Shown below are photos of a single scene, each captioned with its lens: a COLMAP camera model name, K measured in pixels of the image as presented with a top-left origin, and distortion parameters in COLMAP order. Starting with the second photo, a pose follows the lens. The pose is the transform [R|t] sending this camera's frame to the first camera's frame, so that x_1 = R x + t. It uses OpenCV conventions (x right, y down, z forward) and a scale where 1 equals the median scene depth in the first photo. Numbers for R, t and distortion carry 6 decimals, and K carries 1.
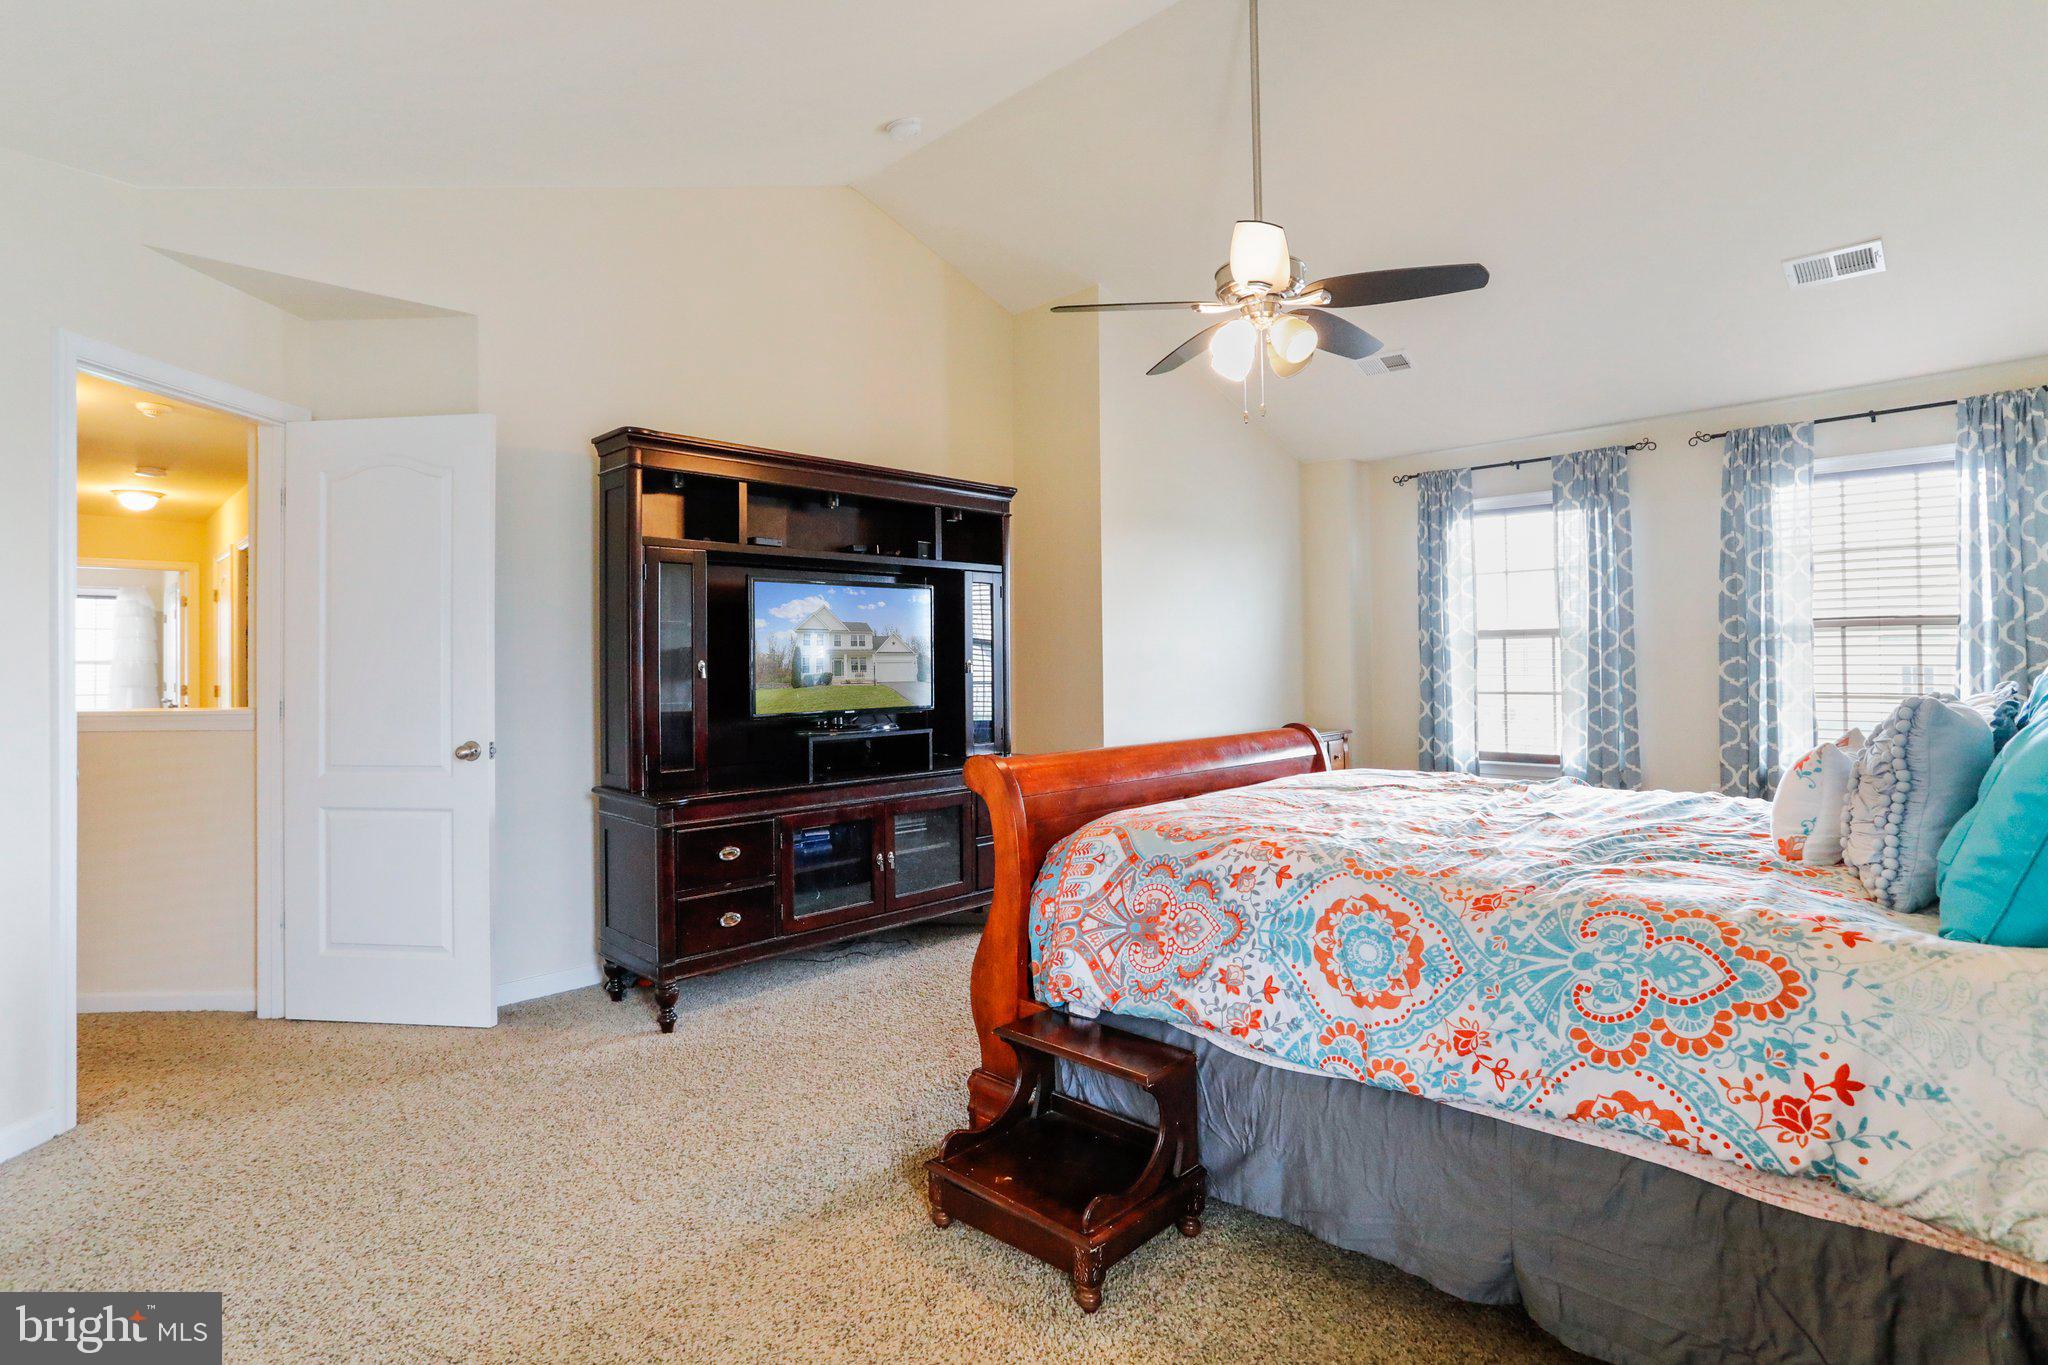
lens RADIAL K [[1015.9, 0, 1016.1], [0, 1015.9, 666.0], [0, 0, 1]] dist [-0.005128, 0.001263]
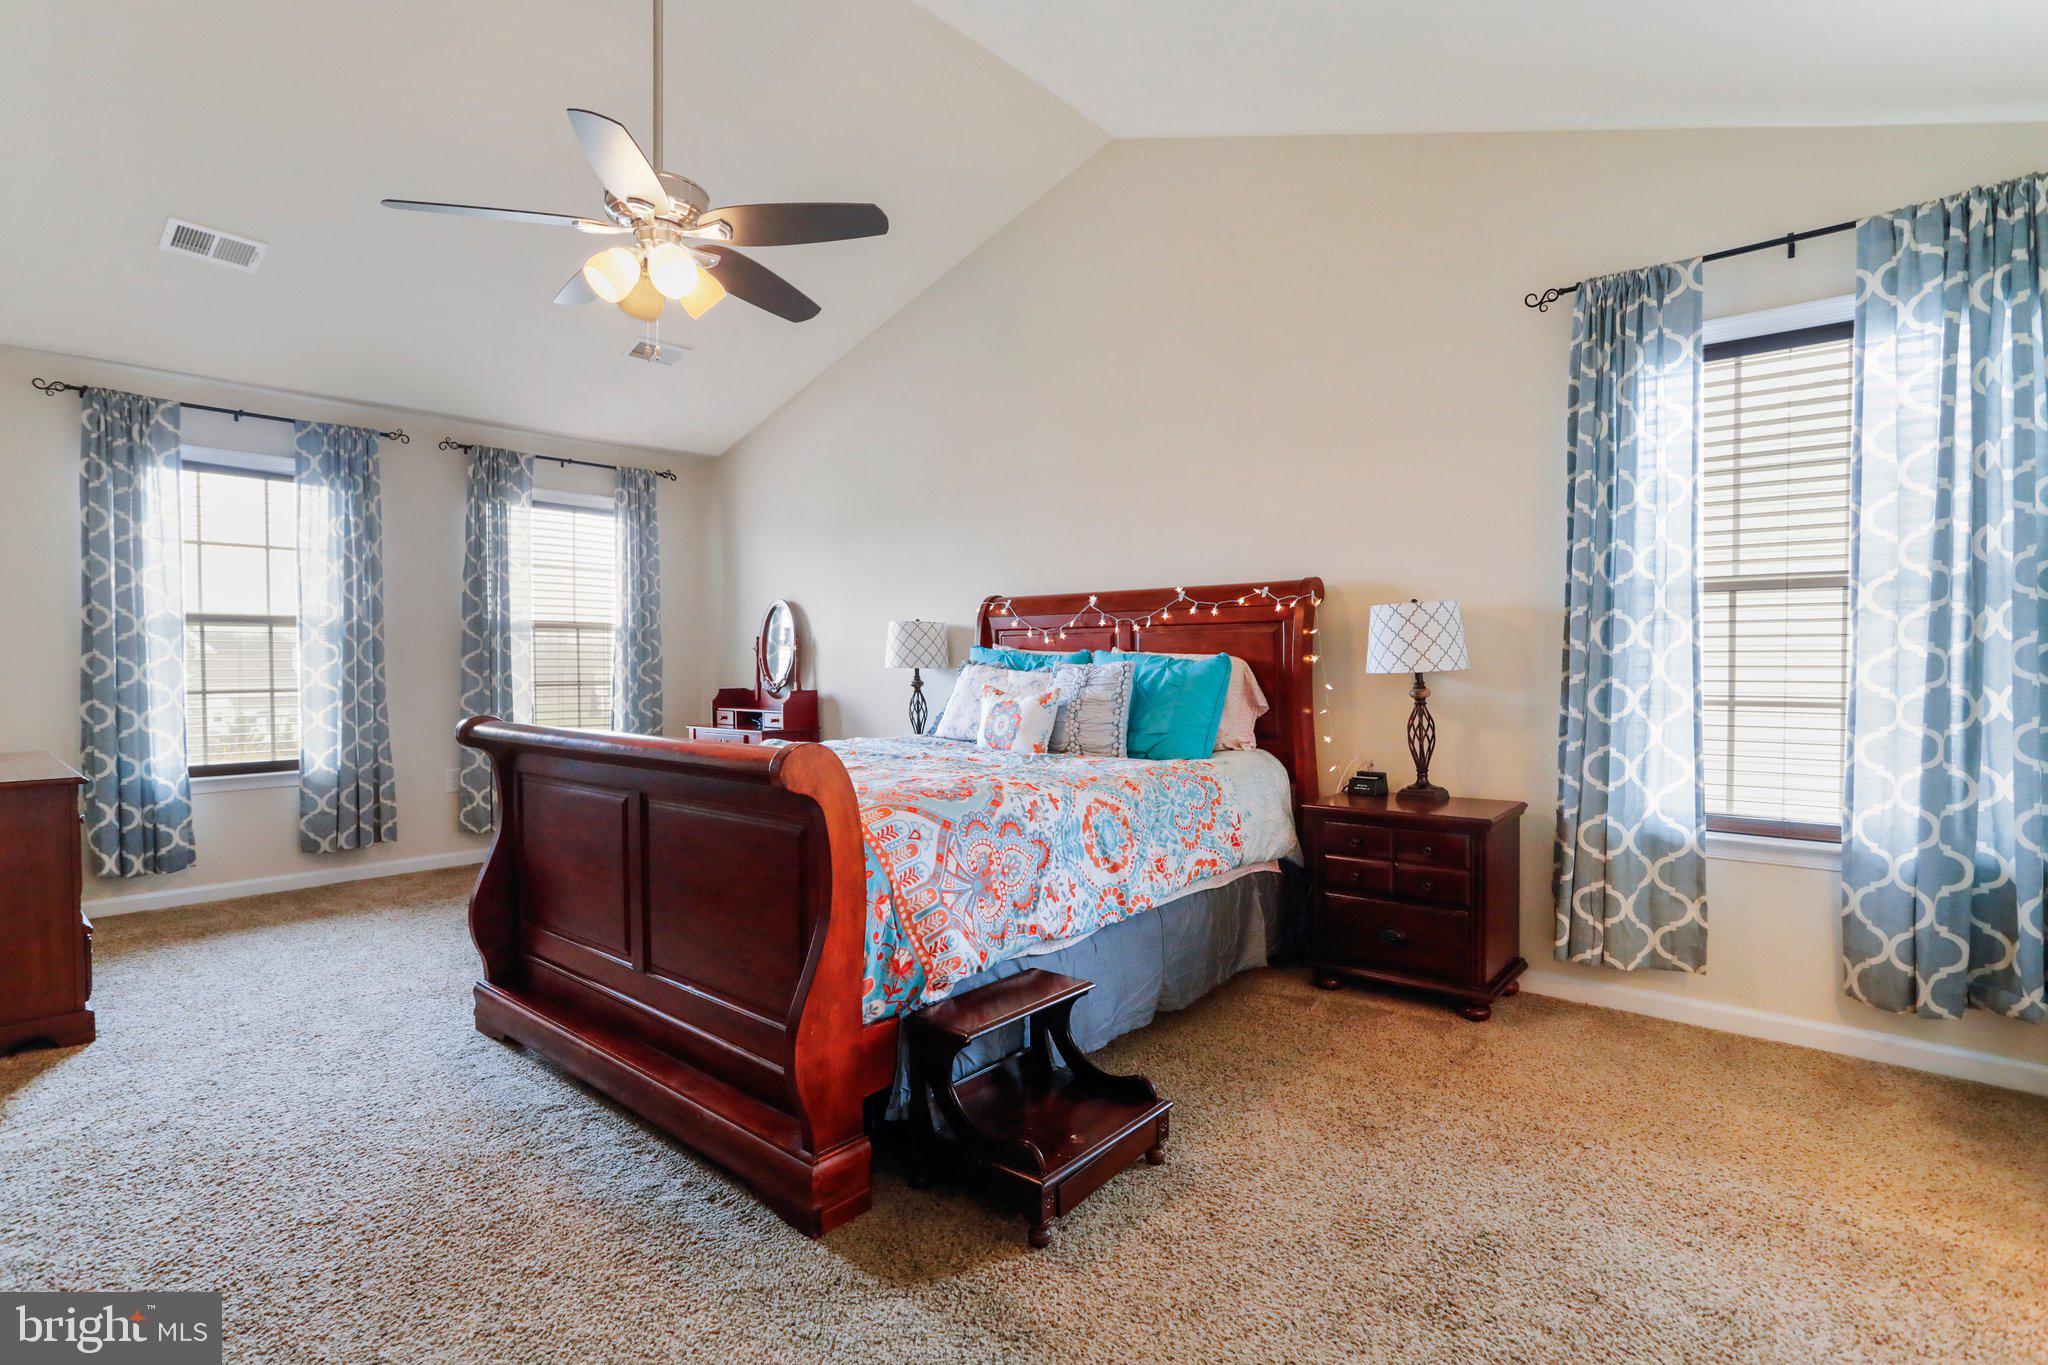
lens RADIAL K [[1015.9, 0, 1015.6], [0, 1015.9, 687.6], [0, 0, 1]] dist [-0.005128, 0.001263]
pose [[-0.060489, -0.014741, 0.998060, -0.892439], [0.008065, 0.999851, 0.015256, 0.039006], [-0.998136, 0.008972, -0.060361, 0.993454]]
